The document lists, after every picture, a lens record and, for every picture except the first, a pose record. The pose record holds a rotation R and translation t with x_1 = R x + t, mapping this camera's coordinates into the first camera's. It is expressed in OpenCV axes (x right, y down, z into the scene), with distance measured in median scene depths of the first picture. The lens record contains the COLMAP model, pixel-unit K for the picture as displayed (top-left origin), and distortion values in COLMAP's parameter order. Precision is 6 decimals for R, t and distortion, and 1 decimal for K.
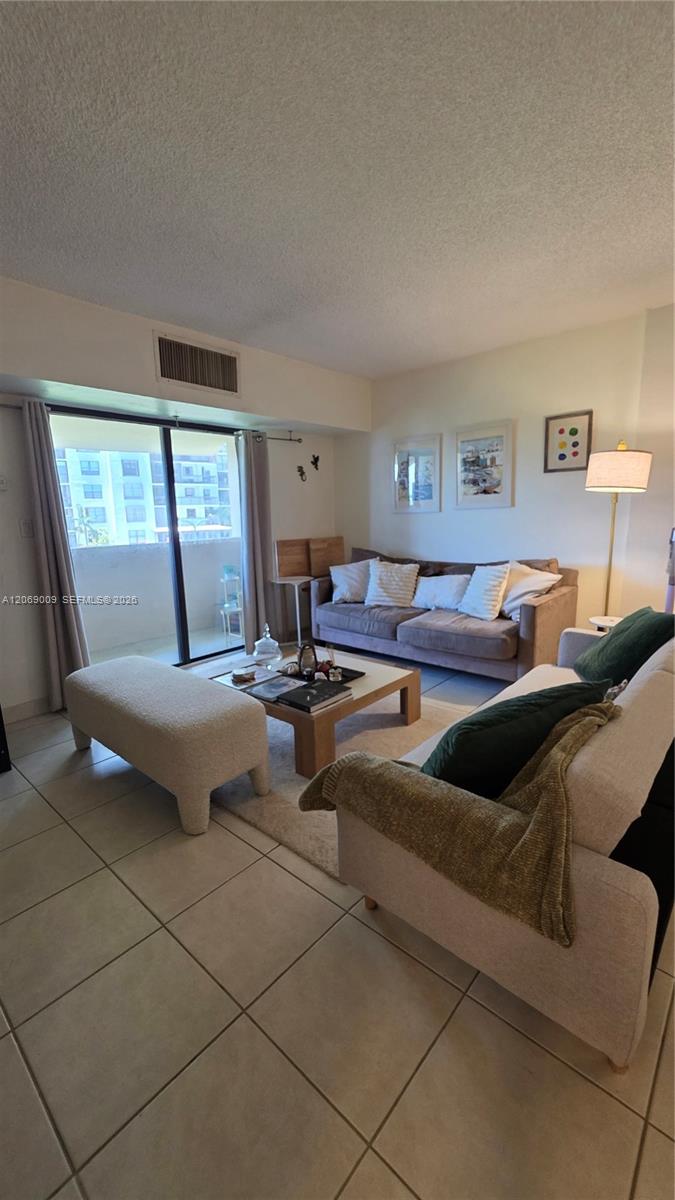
lens RADIAL K [[483.8, 0, 339.5], [0, 483.8, 604.9], [0, 0, 1]] dist [-0.001266, -0.000570]
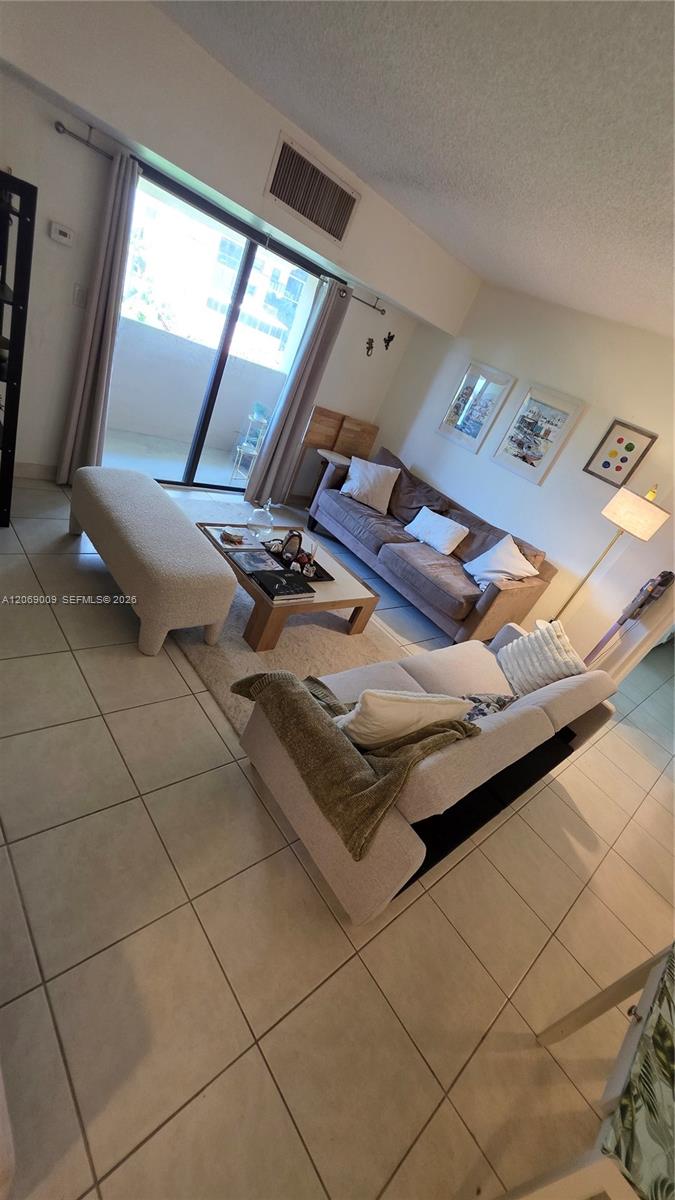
lens RADIAL K [[477.9, 0, 337.5], [0, 477.9, 600.0], [0, 0, 1]] dist [0.000997, -0.000002]
pose [[0.904635, 0.417192, 0.087097, -0.013968], [-0.424401, 0.863143, 0.273620, -0.102207], [0.038975, -0.284490, 0.957886, -0.054529]]
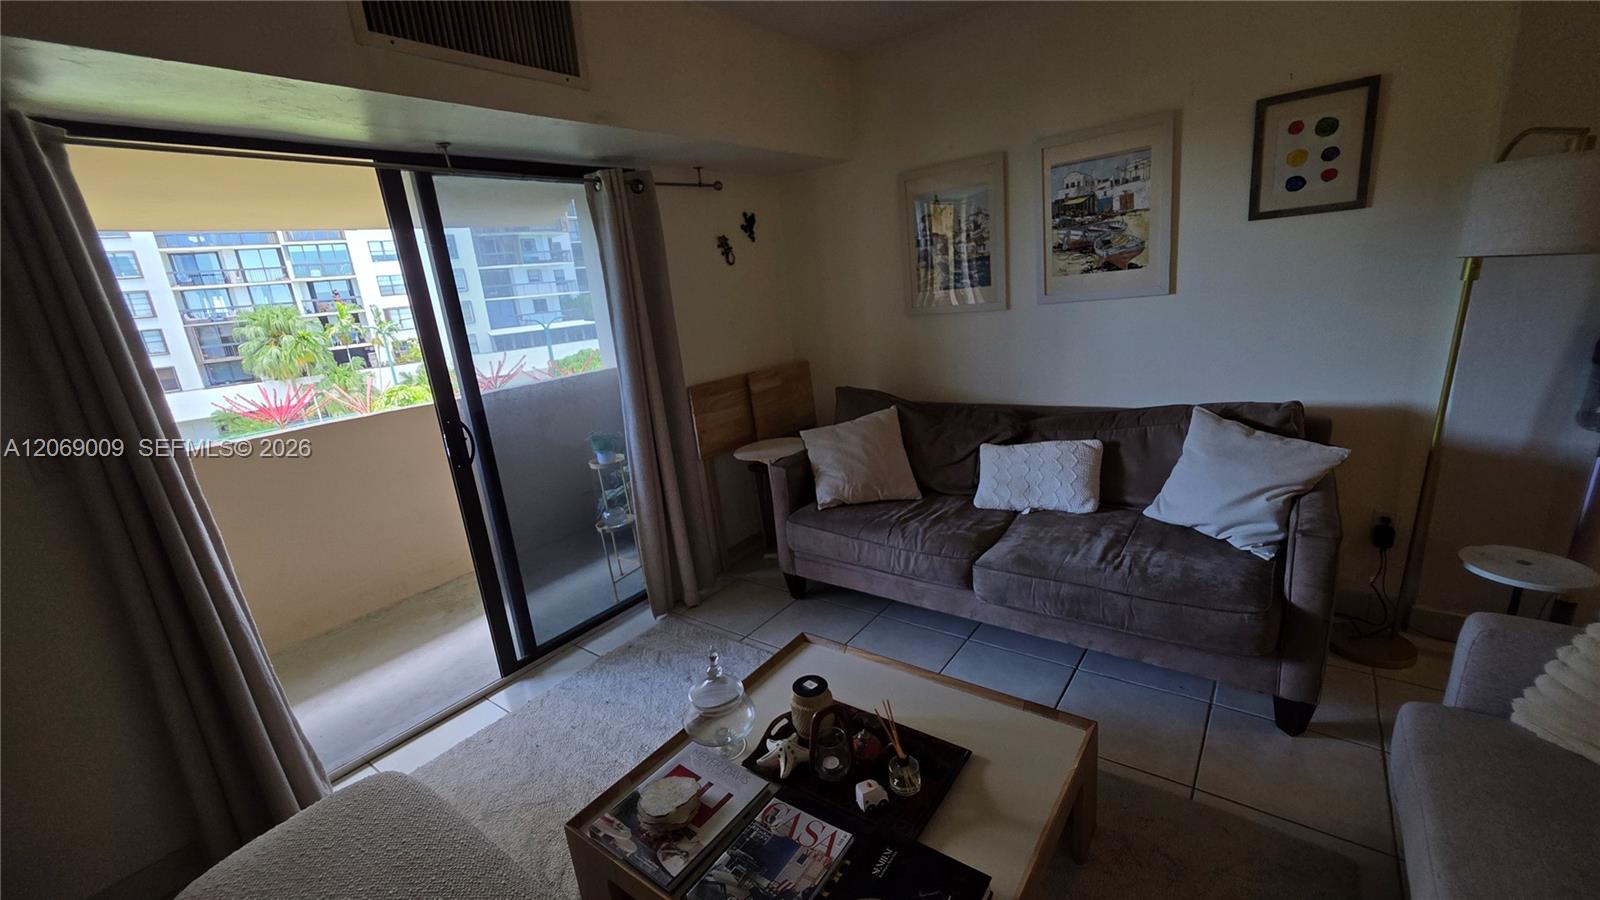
lens RADIAL K [[645.1, 0, 800.0], [0, 645.1, 450.0], [0, 0, 1]] dist [-0.001266, -0.000570]
pose [[0.994218, -0.088350, 0.061025, -0.083781], [0.084458, 0.994391, 0.063662, -0.133236], [-0.066307, -0.058140, 0.996104, 0.405690]]
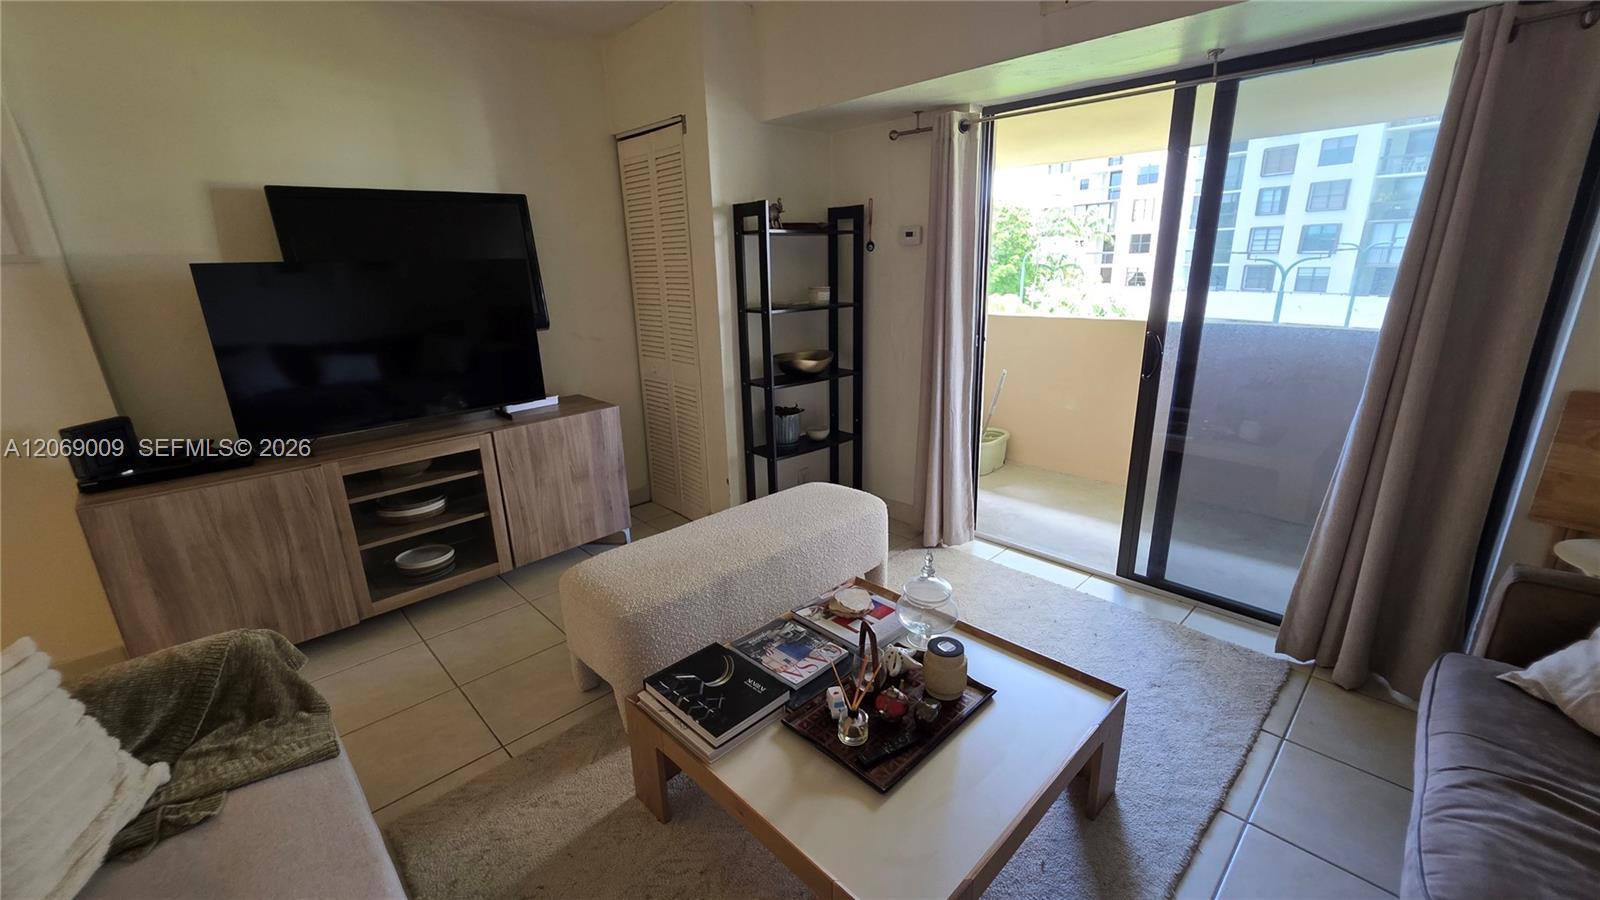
lens RADIAL K [[637.3, 0, 795.6], [0, 637.3, 452.5], [0, 0, 1]] dist [0.000997, -0.000002]
pose [[-0.078414, 0.317045, -0.945163, 0.356479], [-0.157411, 0.932252, 0.325774, -0.198893], [0.984415, 0.174324, -0.023195, 0.758533]]
